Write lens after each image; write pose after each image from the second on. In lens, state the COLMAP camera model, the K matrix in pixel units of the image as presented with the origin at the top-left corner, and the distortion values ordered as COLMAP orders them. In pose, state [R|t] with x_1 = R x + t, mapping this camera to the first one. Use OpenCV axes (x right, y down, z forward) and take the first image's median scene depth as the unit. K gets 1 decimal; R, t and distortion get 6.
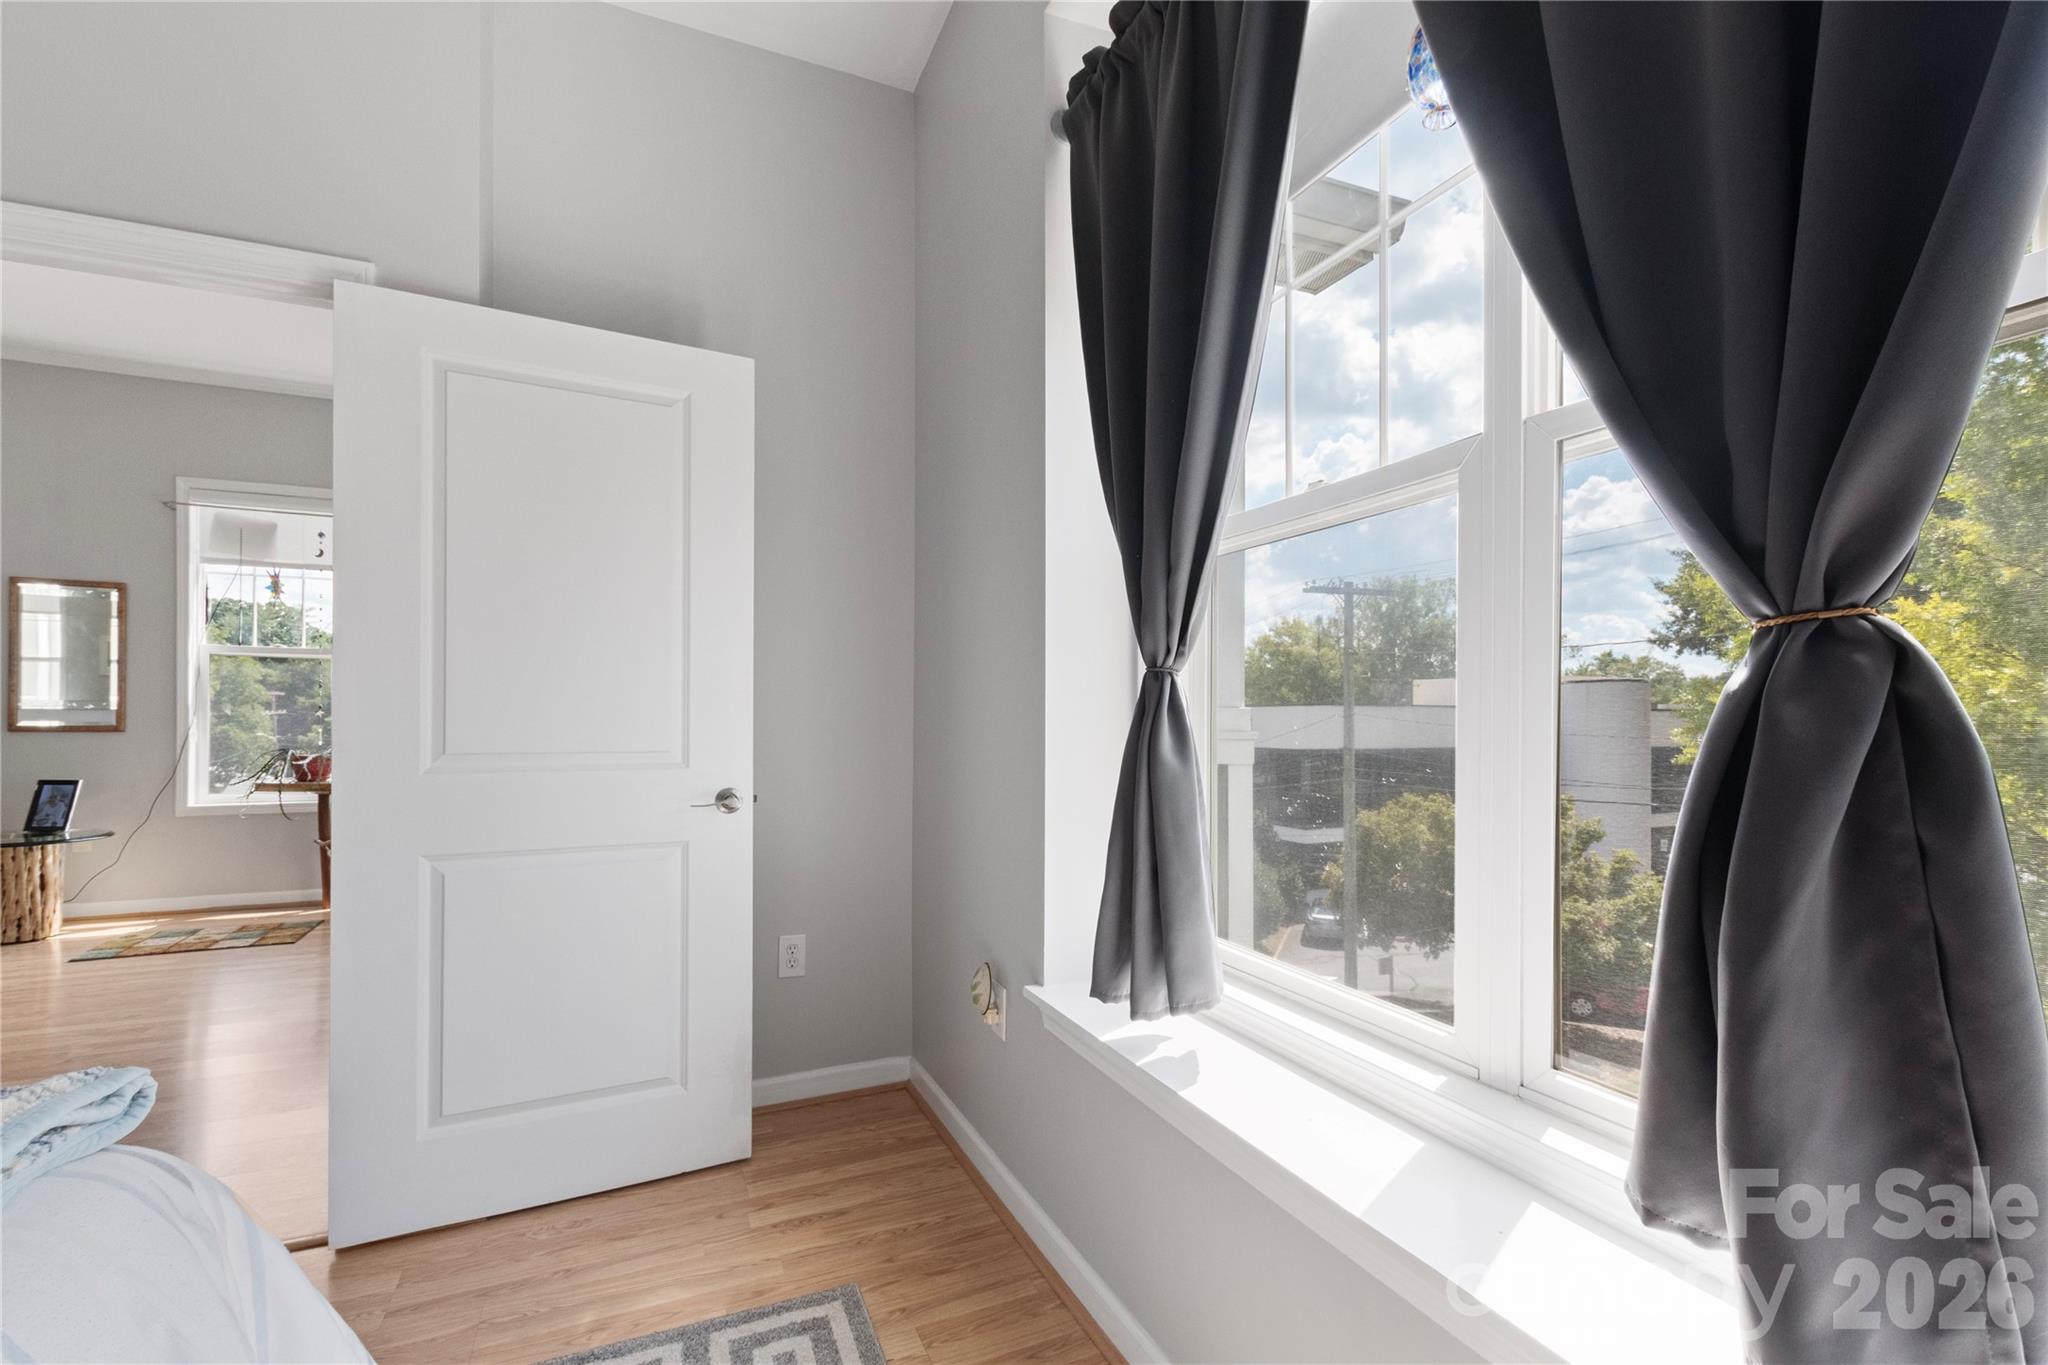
lens RADIAL K [[902.3, 0, 1026.0], [0, 902.3, 707.4], [0, 0, 1]] dist [0.002688, 0.000072]
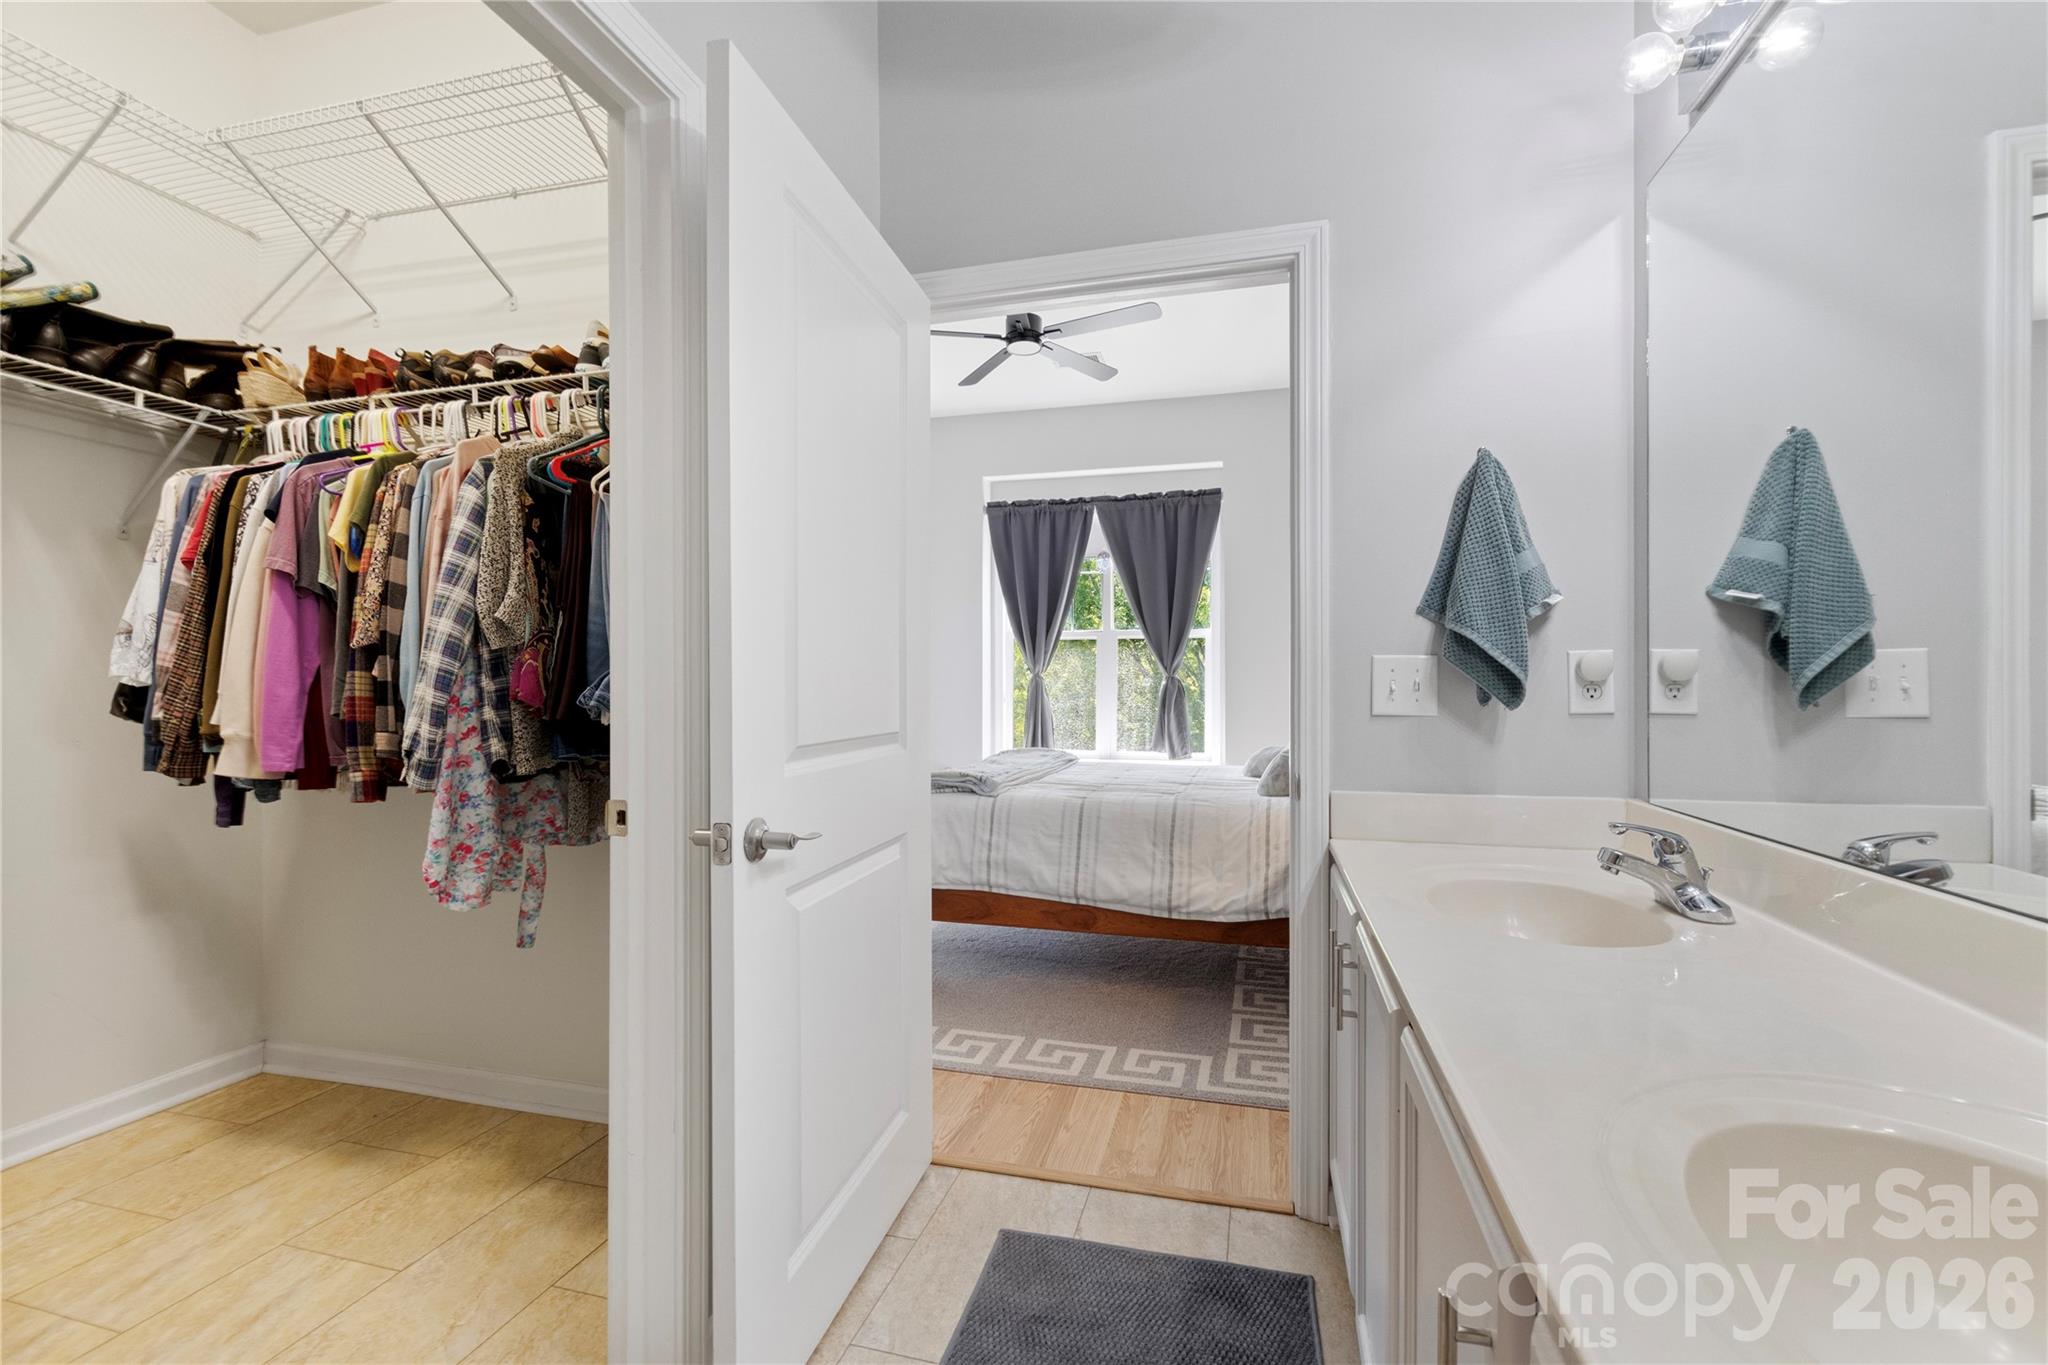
lens RADIAL K [[898.1, 0, 1027.1], [0, 898.1, 686.3], [0, 0, 1]] dist [0.005220, 0.000263]
pose [[0.627432, -0.005126, 0.778654, -2.253665], [0.000403, 0.999980, 0.006257, -0.020146], [-0.778671, -0.003612, 0.627422, -1.095880]]
